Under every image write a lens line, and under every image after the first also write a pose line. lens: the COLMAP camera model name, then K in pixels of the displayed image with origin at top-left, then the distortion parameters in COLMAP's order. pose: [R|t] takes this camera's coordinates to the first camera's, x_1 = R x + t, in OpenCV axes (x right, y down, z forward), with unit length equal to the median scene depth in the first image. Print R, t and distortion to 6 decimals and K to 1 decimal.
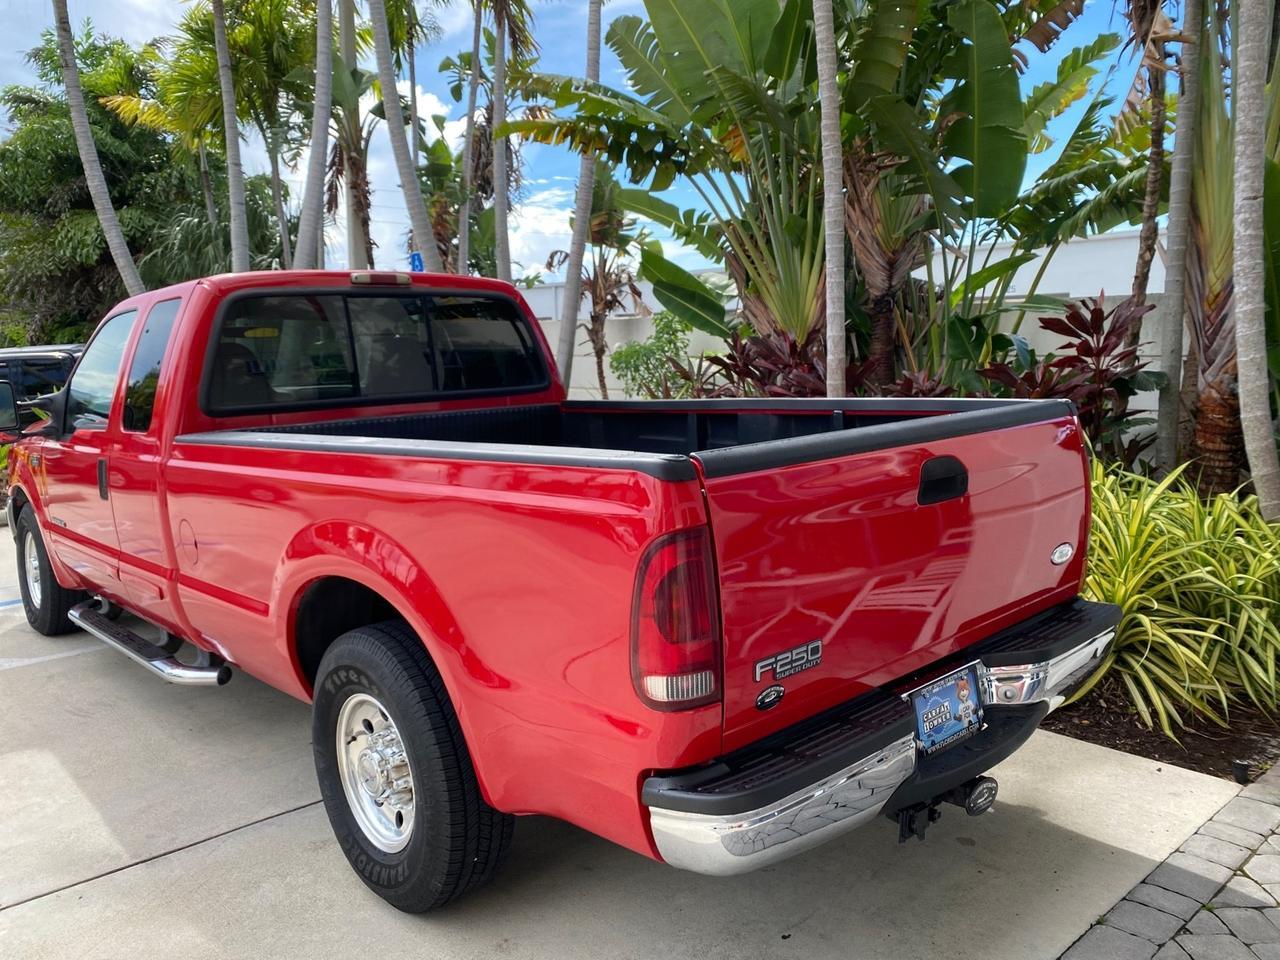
lens RADIAL K [[989.9, 0, 645.6], [0, 989.9, 480.8], [0, 0, 1]] dist [0.021573, -0.023976]
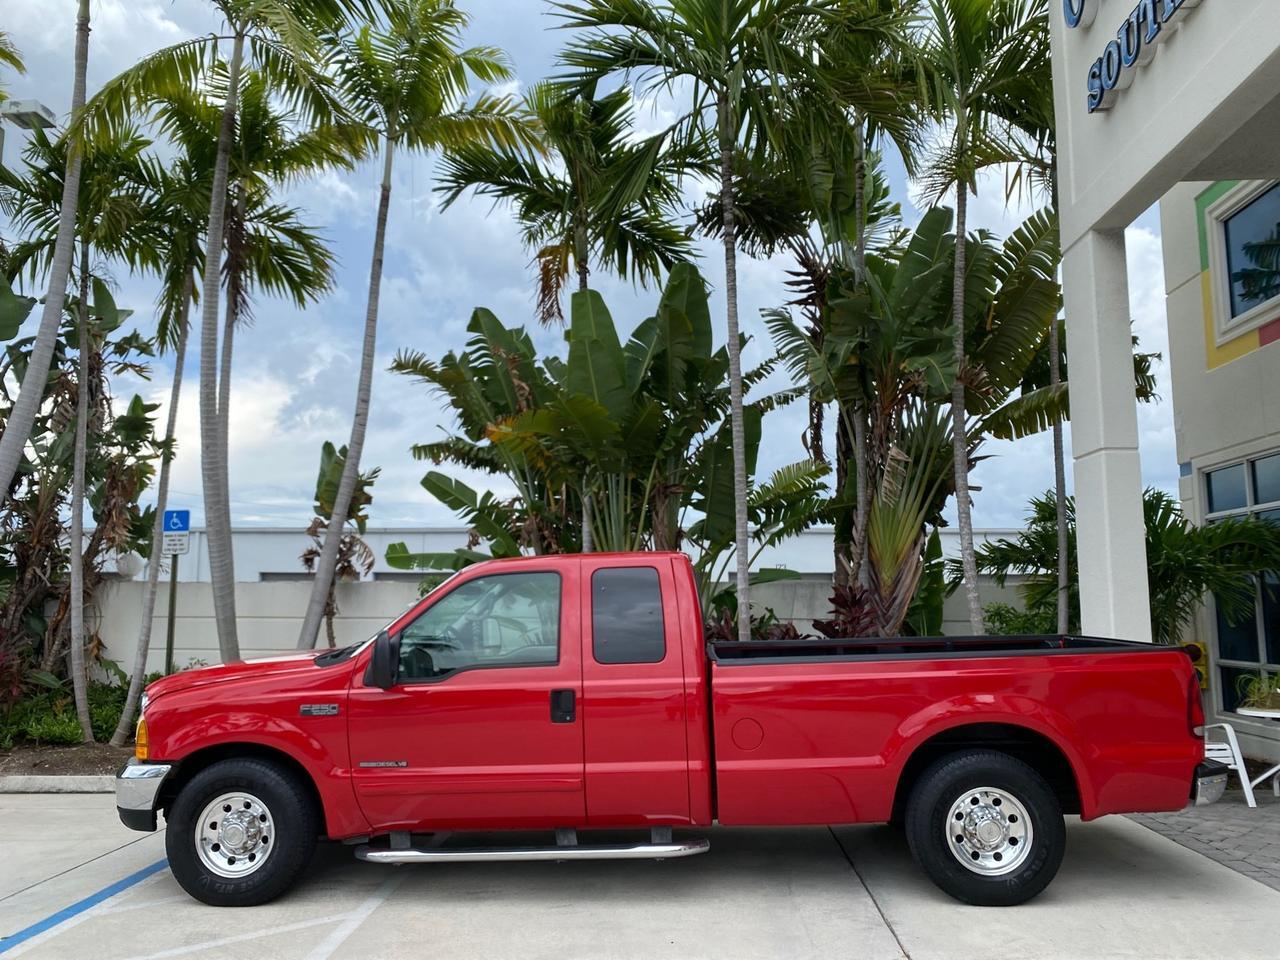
lens RADIAL K [[989.9, 0, 639.6], [0, 989.9, 484.0], [0, 0, 1]] dist [0.021573, -0.023976]
pose [[0.711266, 0.103492, 0.695263, -1.069225], [0.084498, 0.969341, -0.230733, 0.016761], [-0.697826, 0.222860, 0.680714, 0.019351]]
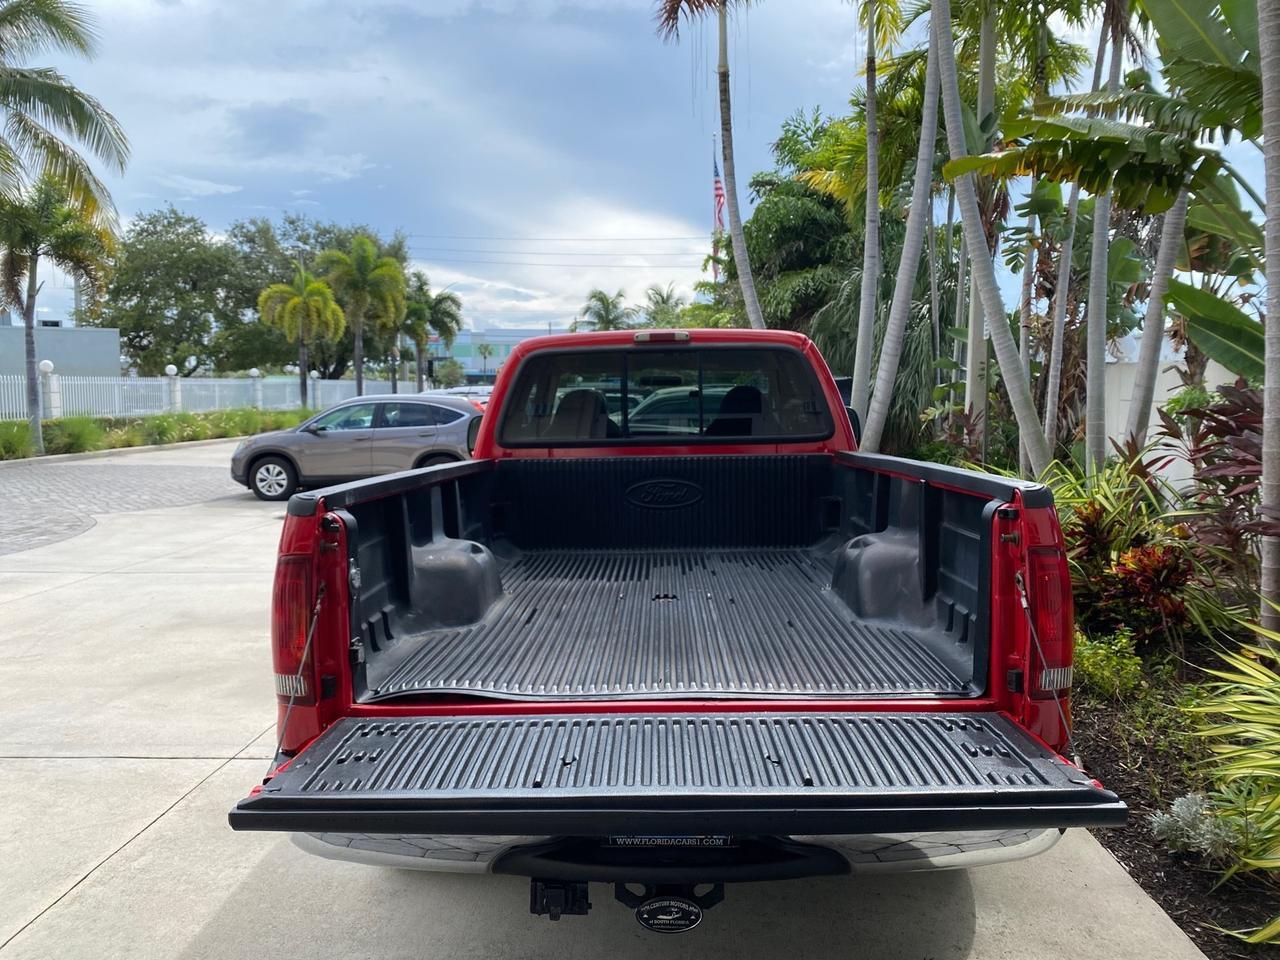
lens RADIAL K [[989.9, 0, 633.0], [0, 989.9, 476.9], [0, 0, 1]] dist [0.021573, -0.023976]
pose [[0.711067, 0.074377, -0.699180, 0.386577], [-0.102832, 0.994698, 0.001233, -0.030555], [0.695564, 0.071022, 0.714945, 0.130759]]
